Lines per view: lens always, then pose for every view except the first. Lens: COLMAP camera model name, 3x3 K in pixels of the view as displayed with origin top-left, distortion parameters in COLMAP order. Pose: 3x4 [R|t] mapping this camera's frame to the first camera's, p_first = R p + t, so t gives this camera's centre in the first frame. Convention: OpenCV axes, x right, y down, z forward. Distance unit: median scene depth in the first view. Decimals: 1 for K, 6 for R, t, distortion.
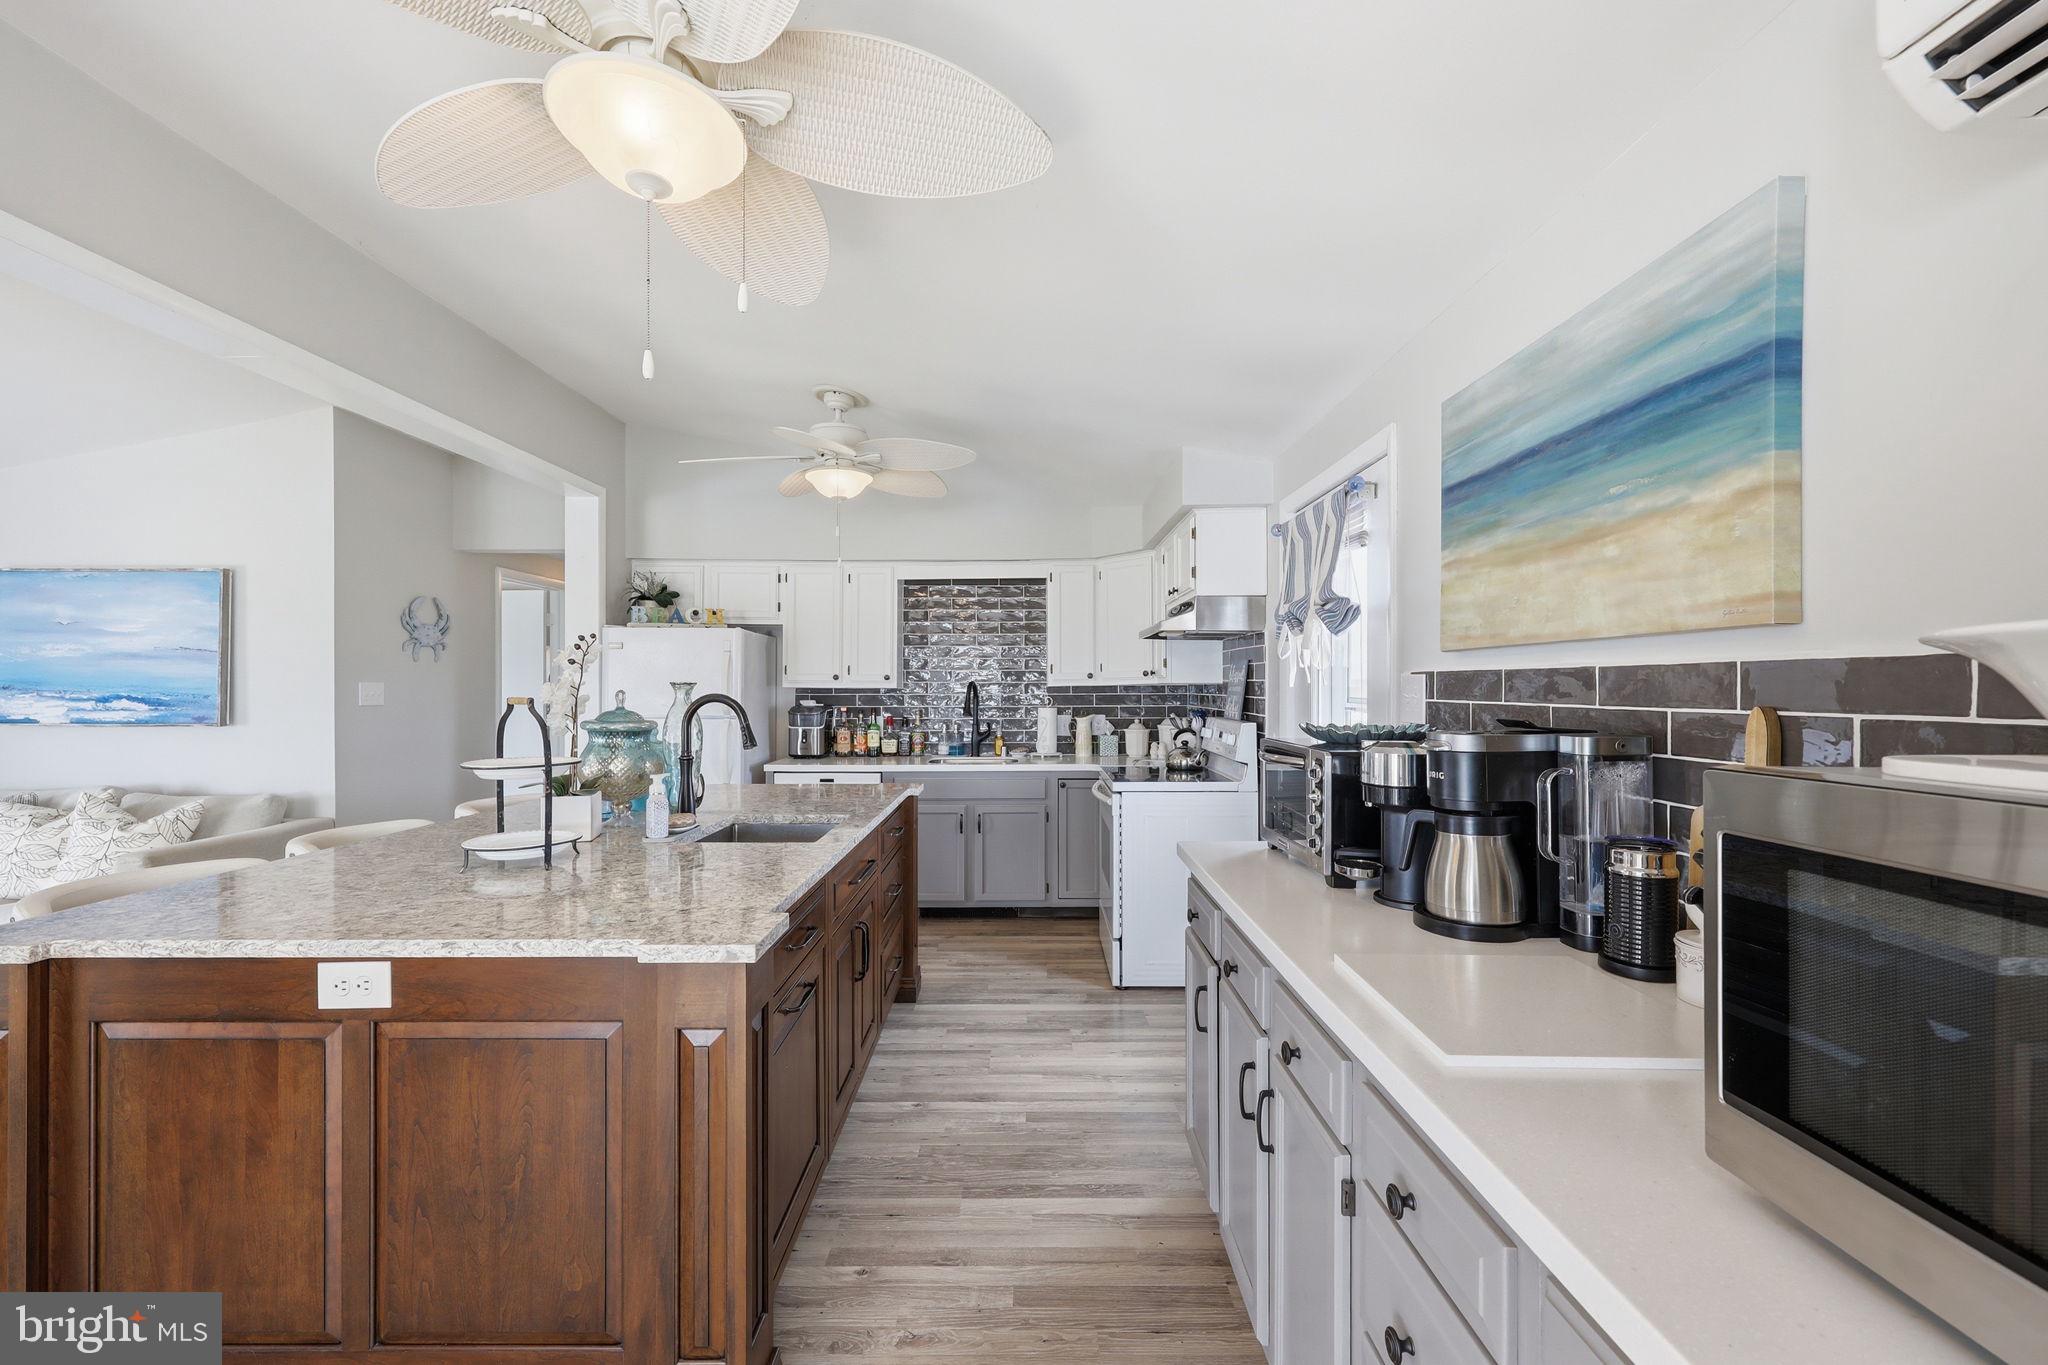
lens RADIAL K [[842.0, 0, 1020.3], [0, 842.0, 683.9], [0, 0, 1]] dist [0.003192, -0.000303]
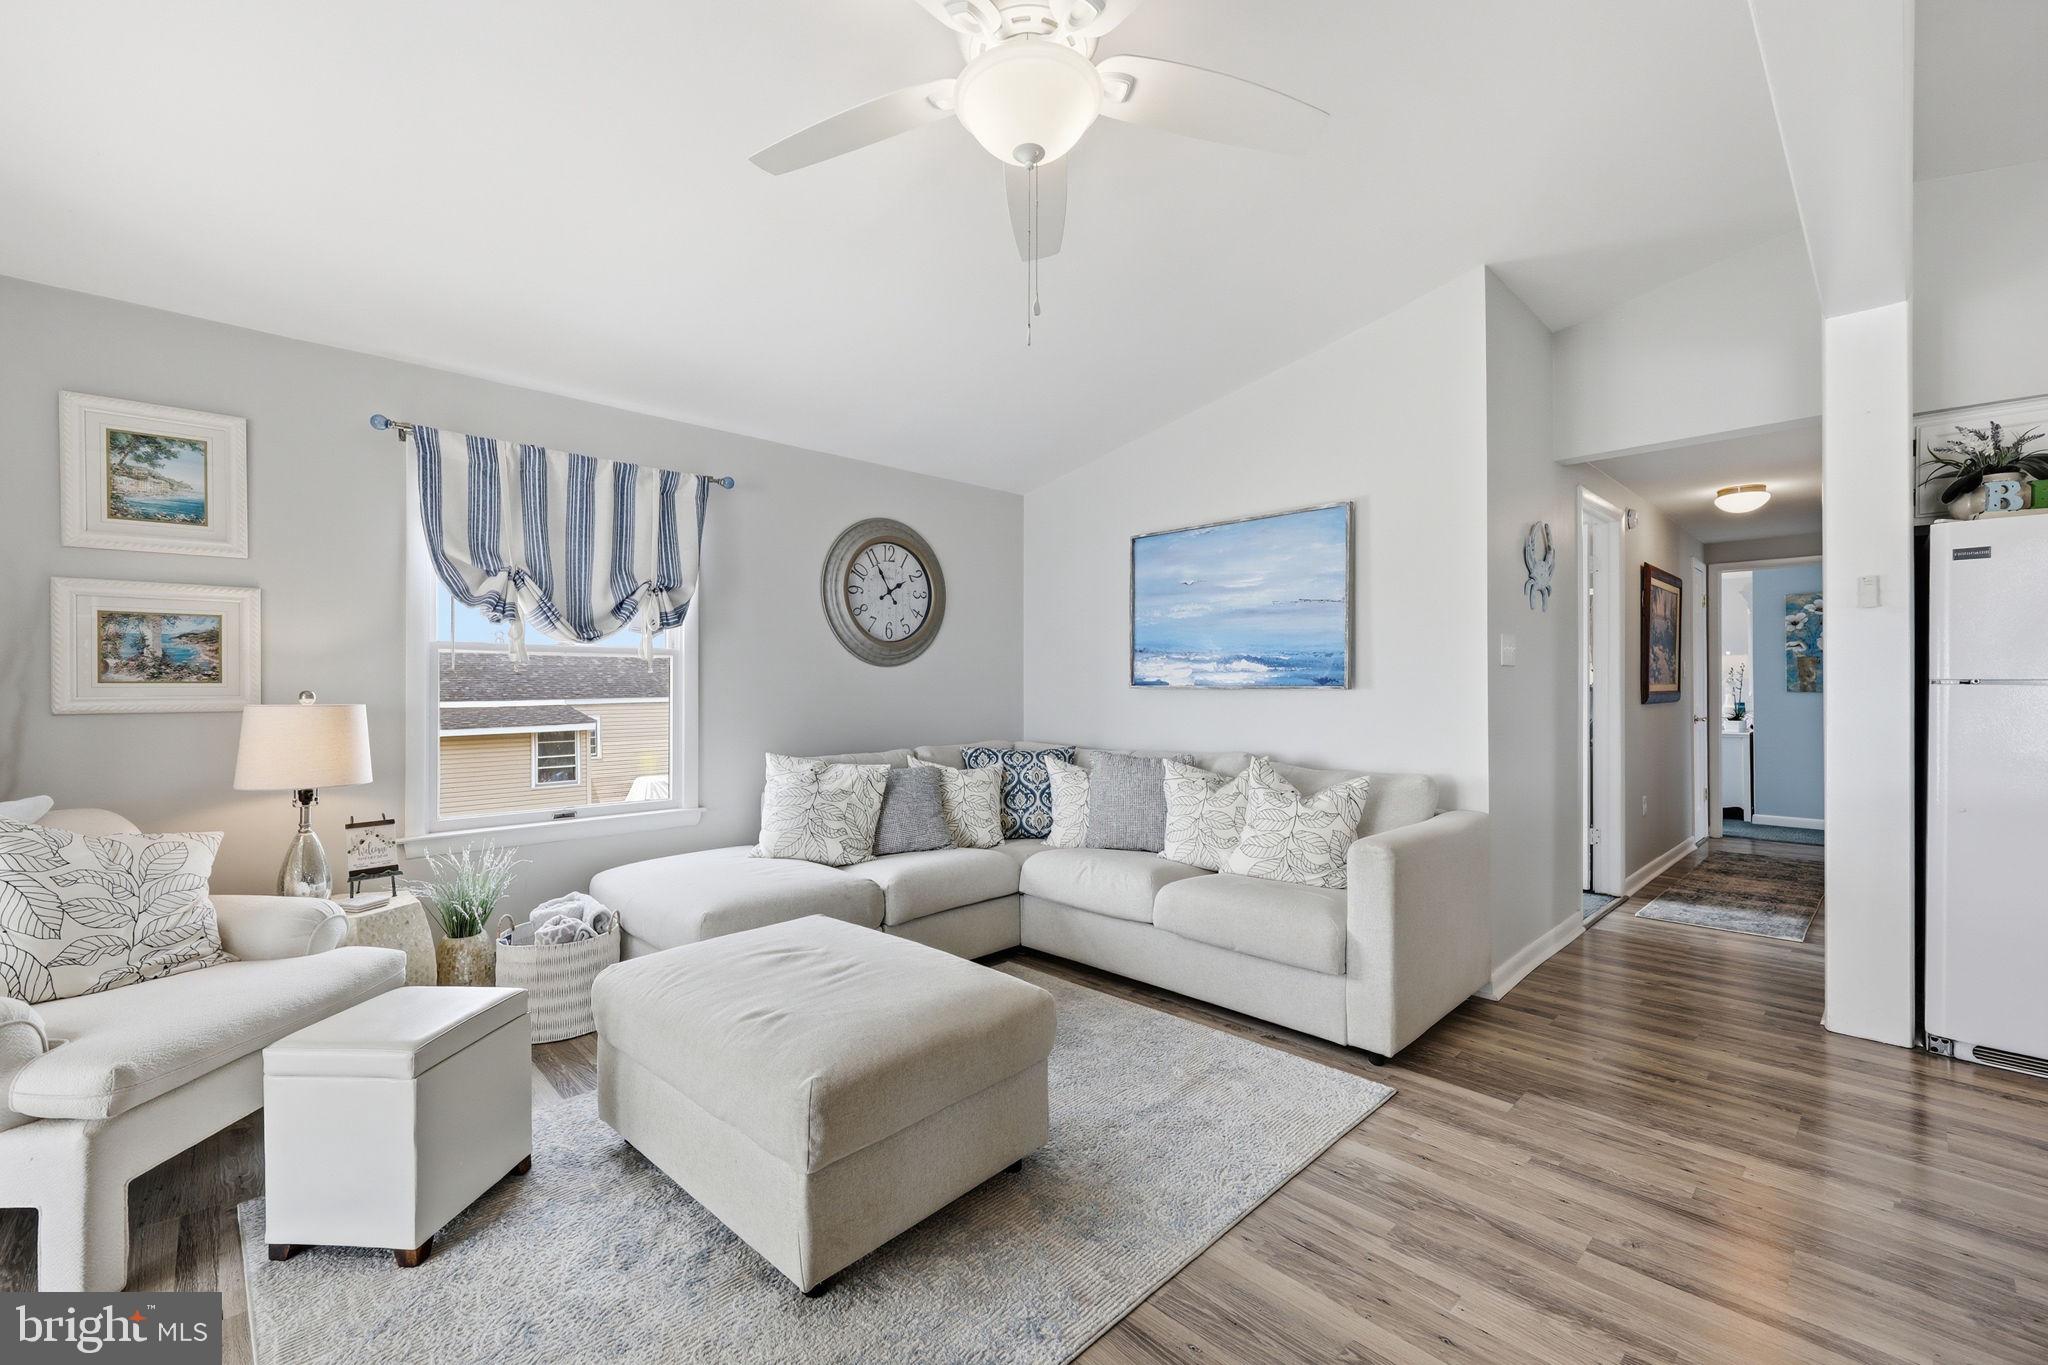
lens RADIAL K [[842.0, 0, 1020.4], [0, 842.0, 687.1], [0, 0, 1]] dist [0.003192, -0.000303]
pose [[0.693881, 0.002830, -0.720084, -0.610316], [-0.000497, 0.999994, 0.003451, 0.048598], [0.720089, -0.002037, 0.693878, 0.196487]]
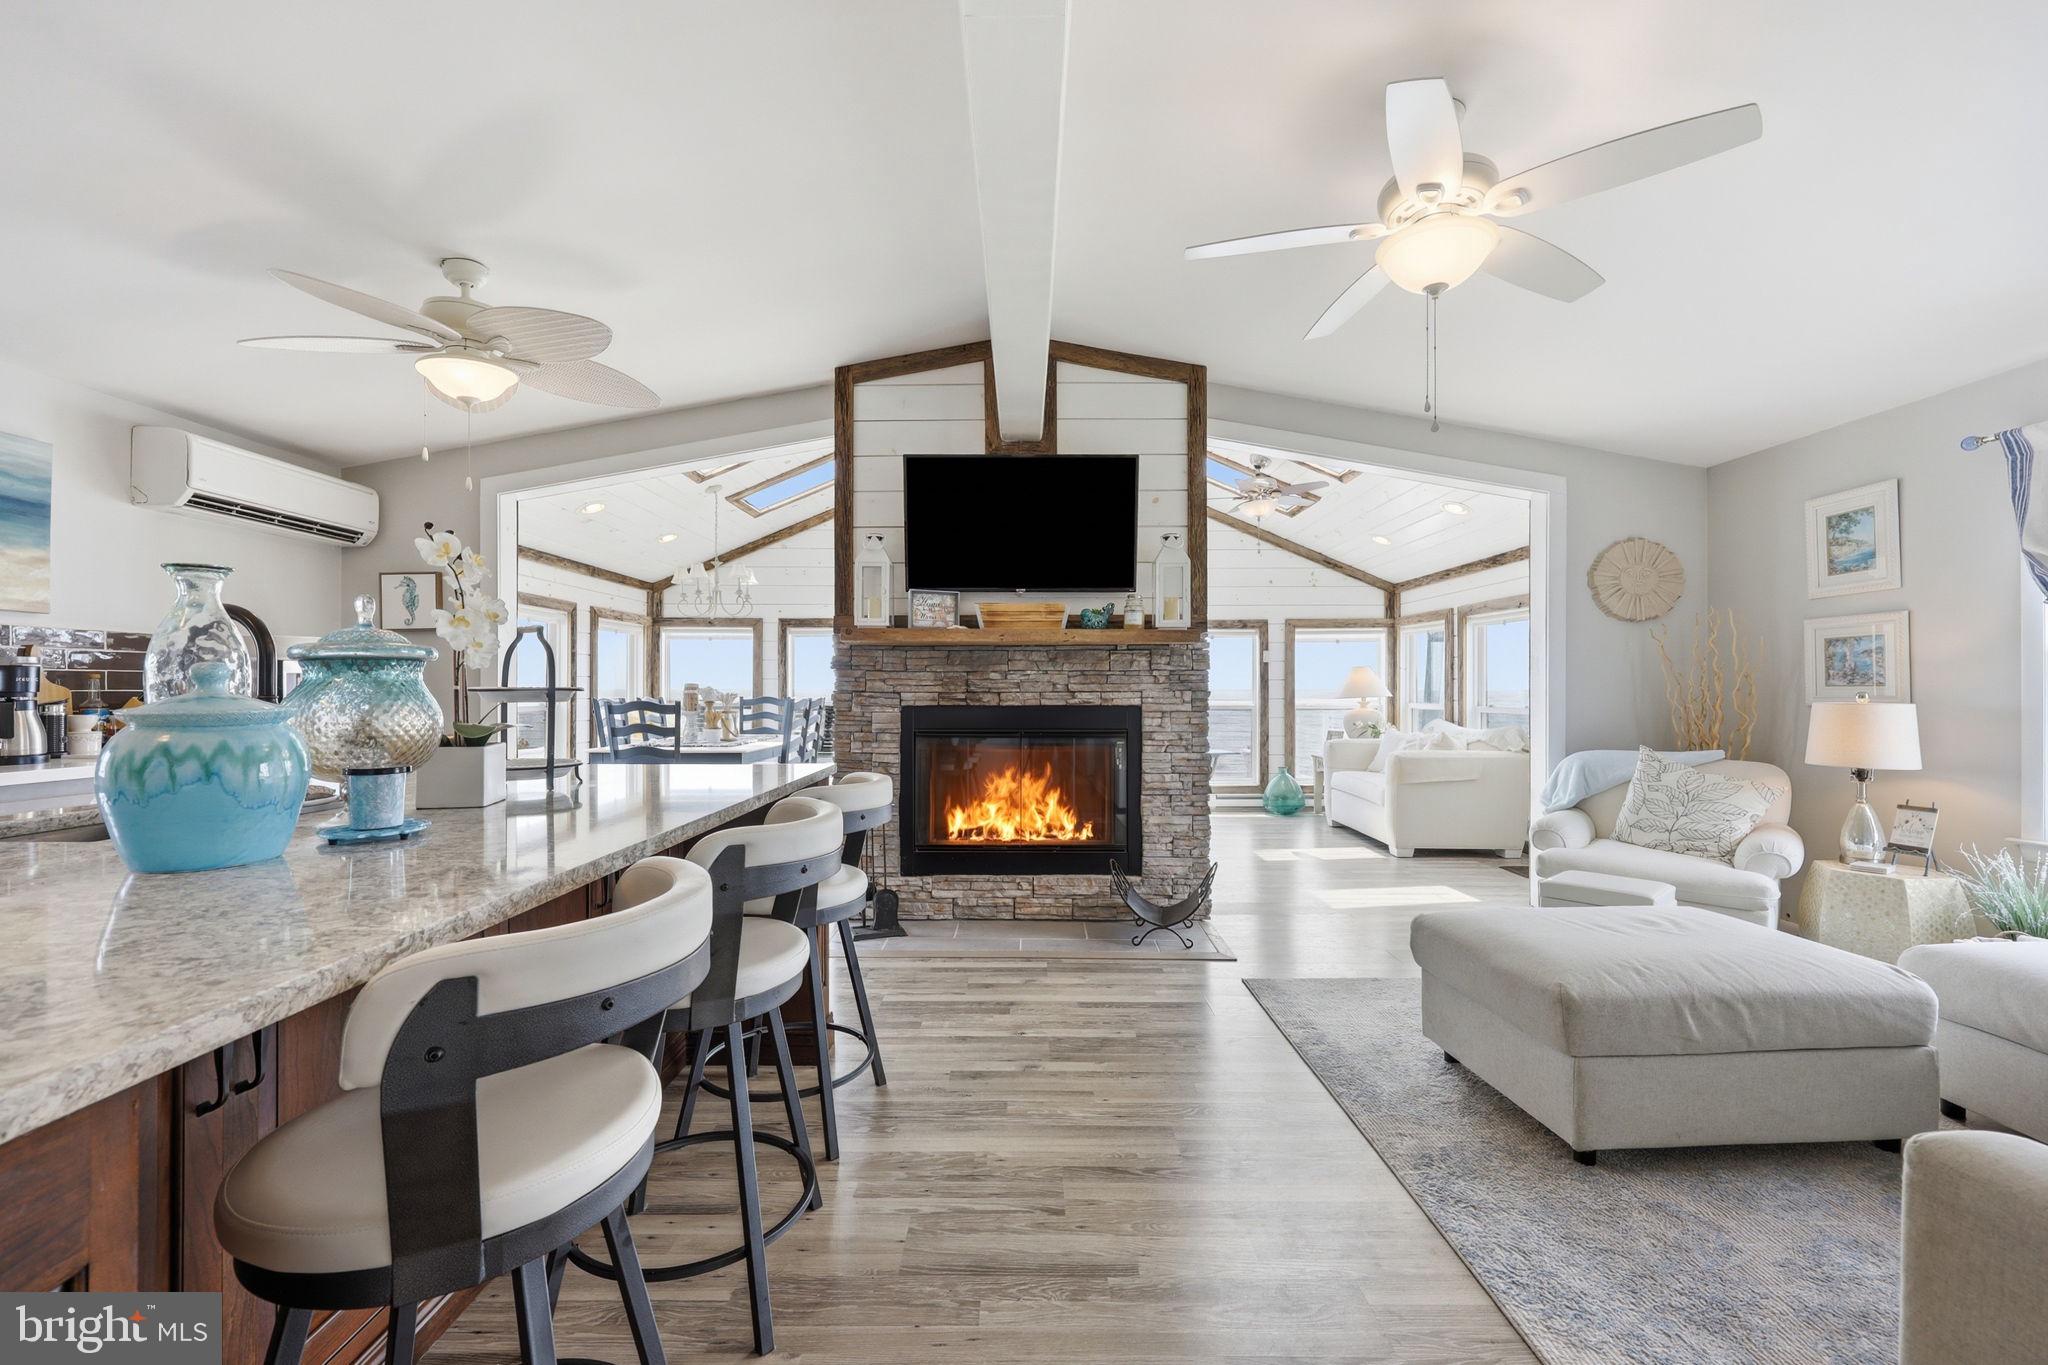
lens RADIAL K [[842.0, 0, 1023.4], [0, 842.0, 682.4], [0, 0, 1]] dist [0.003192, -0.000303]
pose [[-0.999979, 0.000632, 0.006427, -0.647285], [0.000564, 0.999943, -0.010704, 0.052990], [-0.006434, -0.010700, -0.999922, 1.093577]]
